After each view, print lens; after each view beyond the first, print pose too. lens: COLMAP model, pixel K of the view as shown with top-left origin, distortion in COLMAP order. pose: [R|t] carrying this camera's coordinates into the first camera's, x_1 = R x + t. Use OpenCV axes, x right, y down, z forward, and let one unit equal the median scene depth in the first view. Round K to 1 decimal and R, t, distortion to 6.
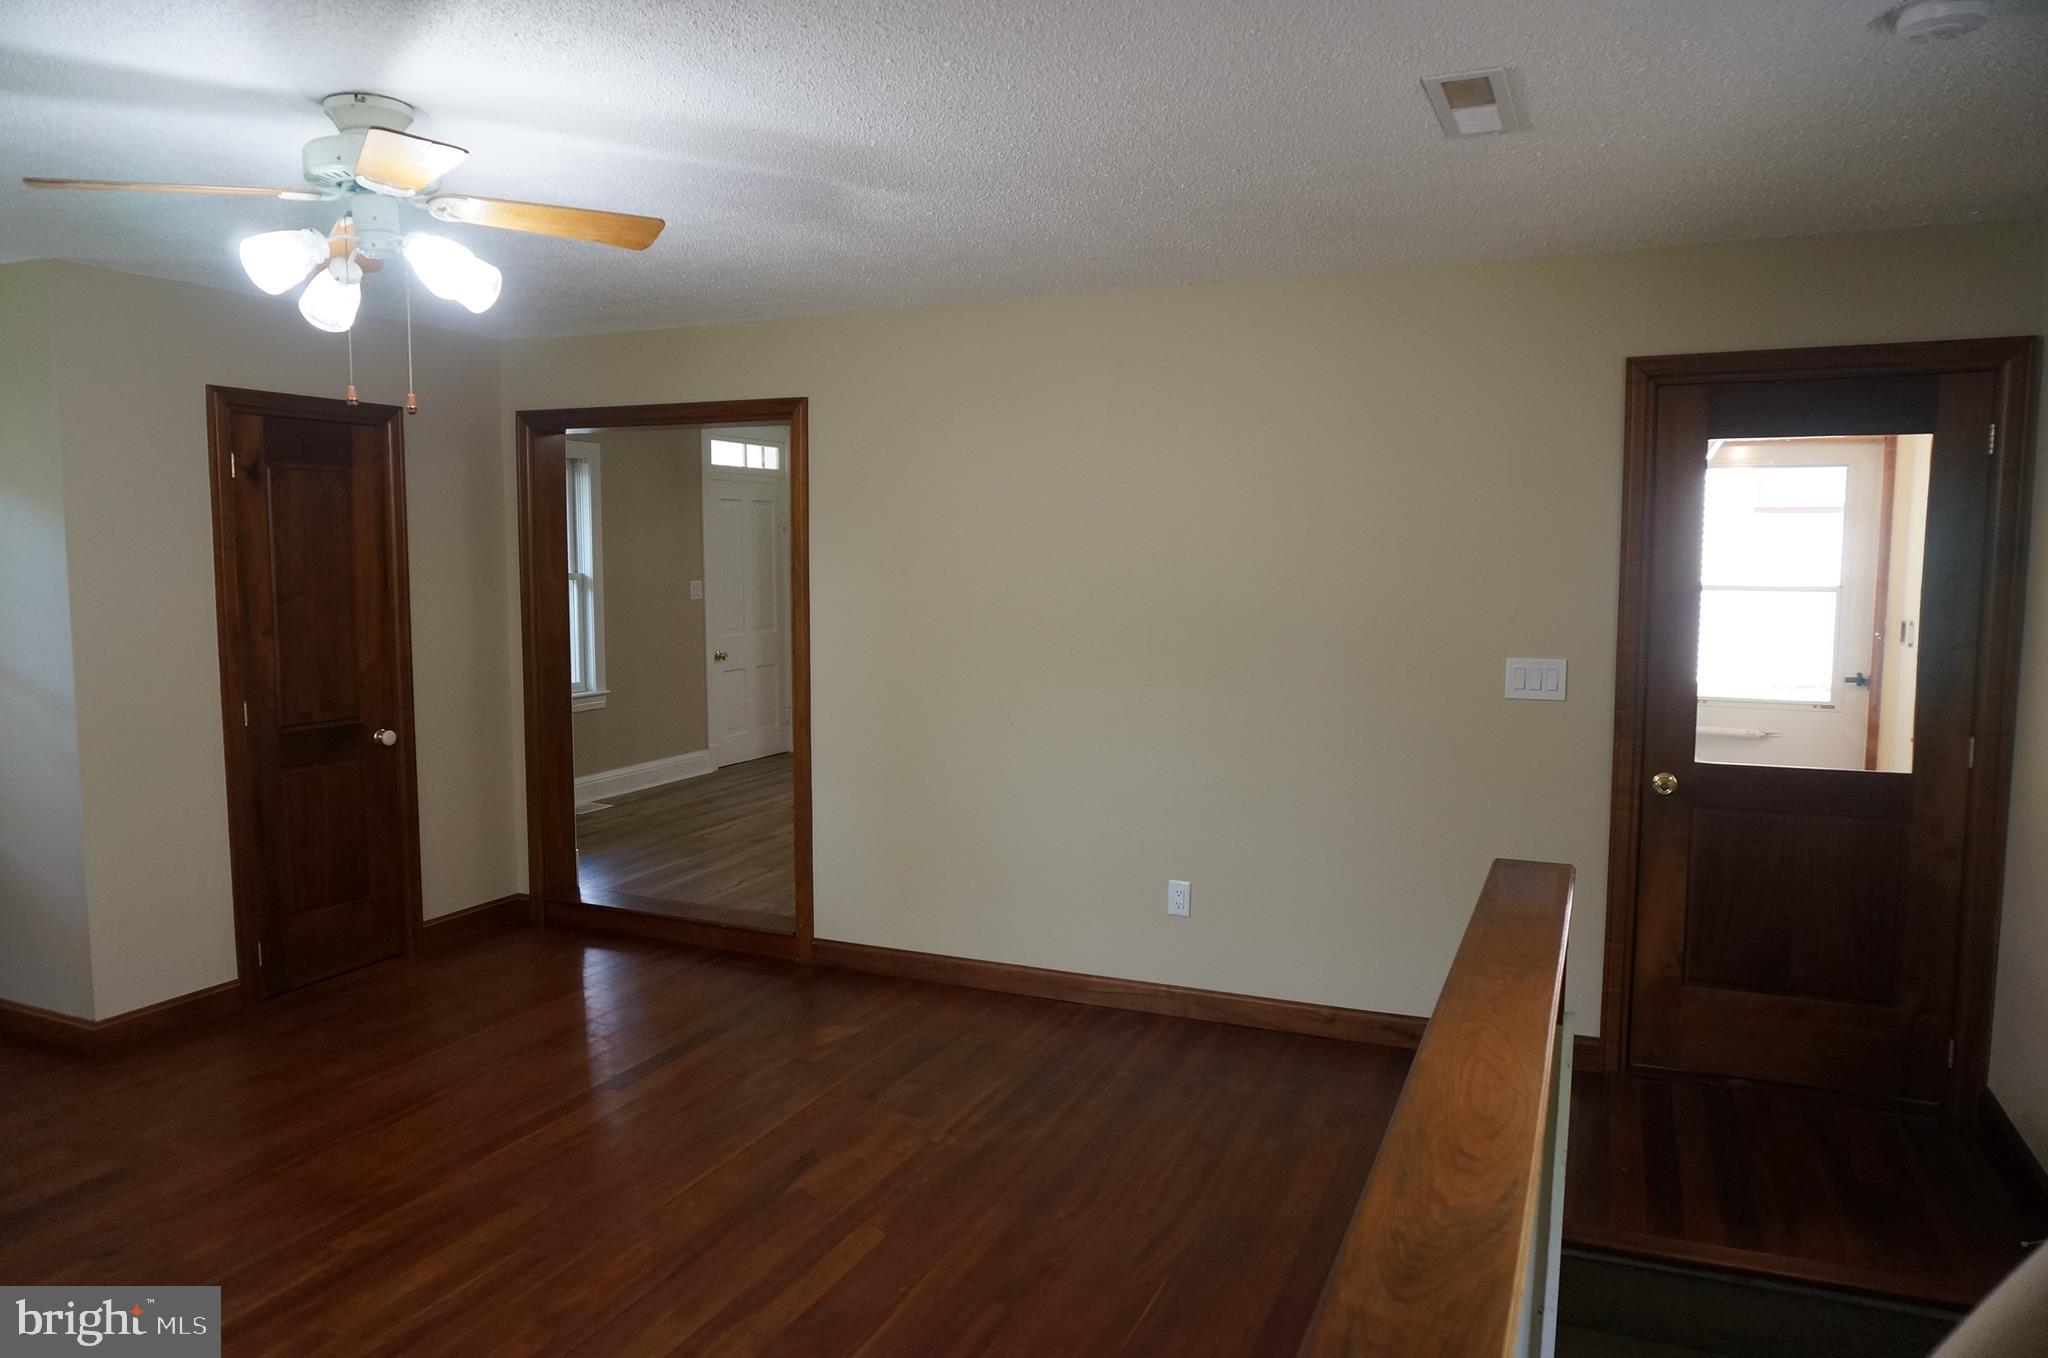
lens RADIAL K [[1372.8, 0, 1017.6], [0, 1372.8, 684.0], [0, 0, 1]] dist [-0.051790, 0.041017]
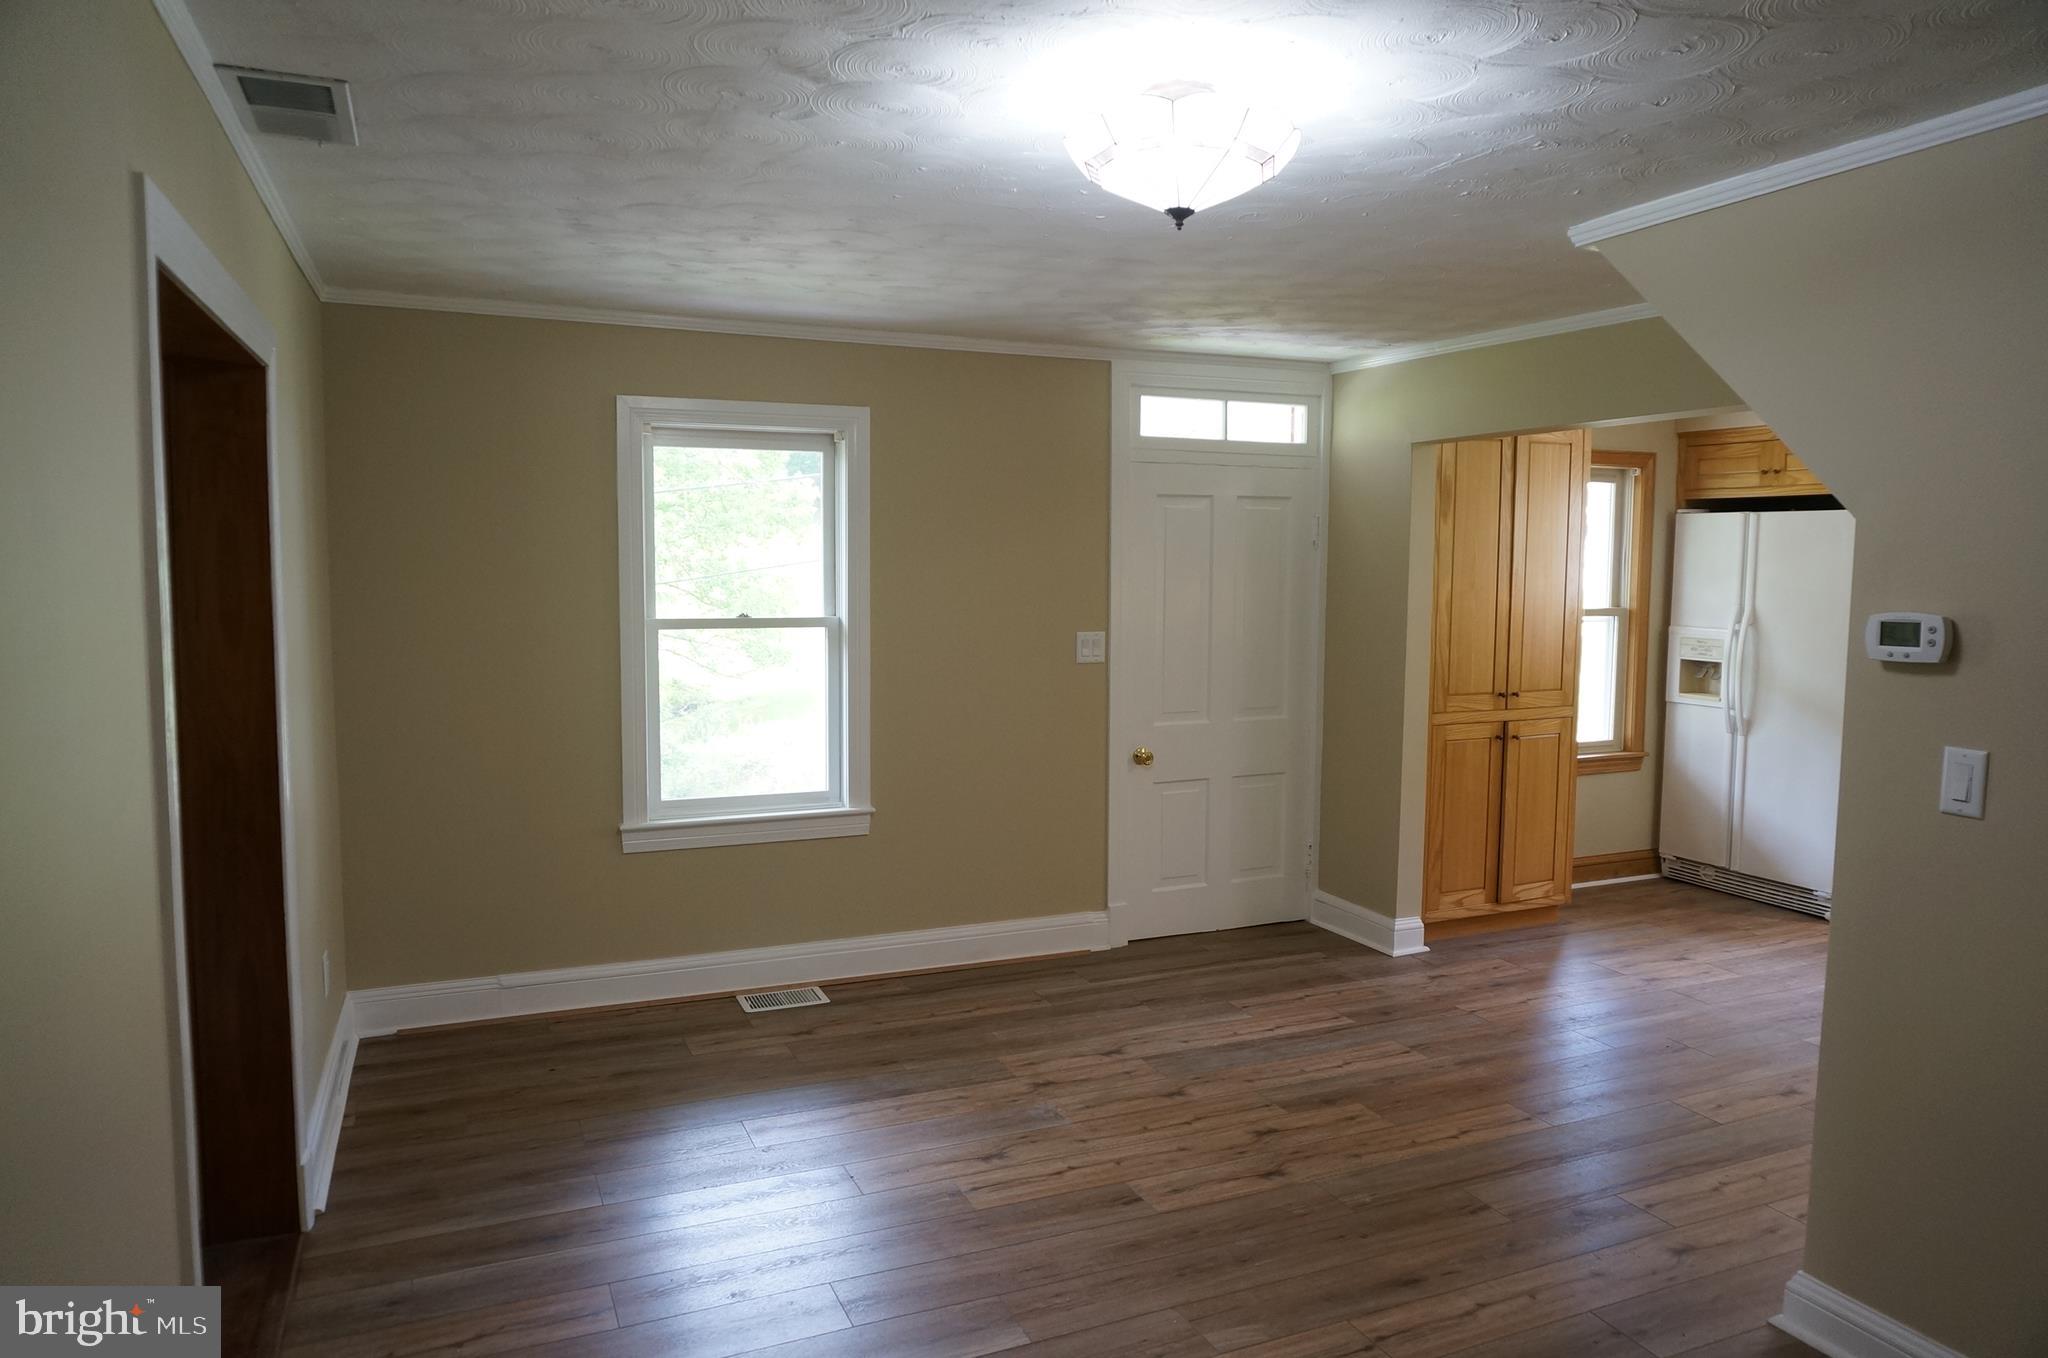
lens RADIAL K [[1372.8, 0, 1024.9], [0, 1372.8, 679.5], [0, 0, 1]] dist [-0.051790, 0.041017]
pose [[0.740727, 0.059332, -0.669181, 0.144328], [-0.069584, 0.997511, 0.011419, -0.057905], [0.668193, 0.038106, 0.743011, 0.524406]]
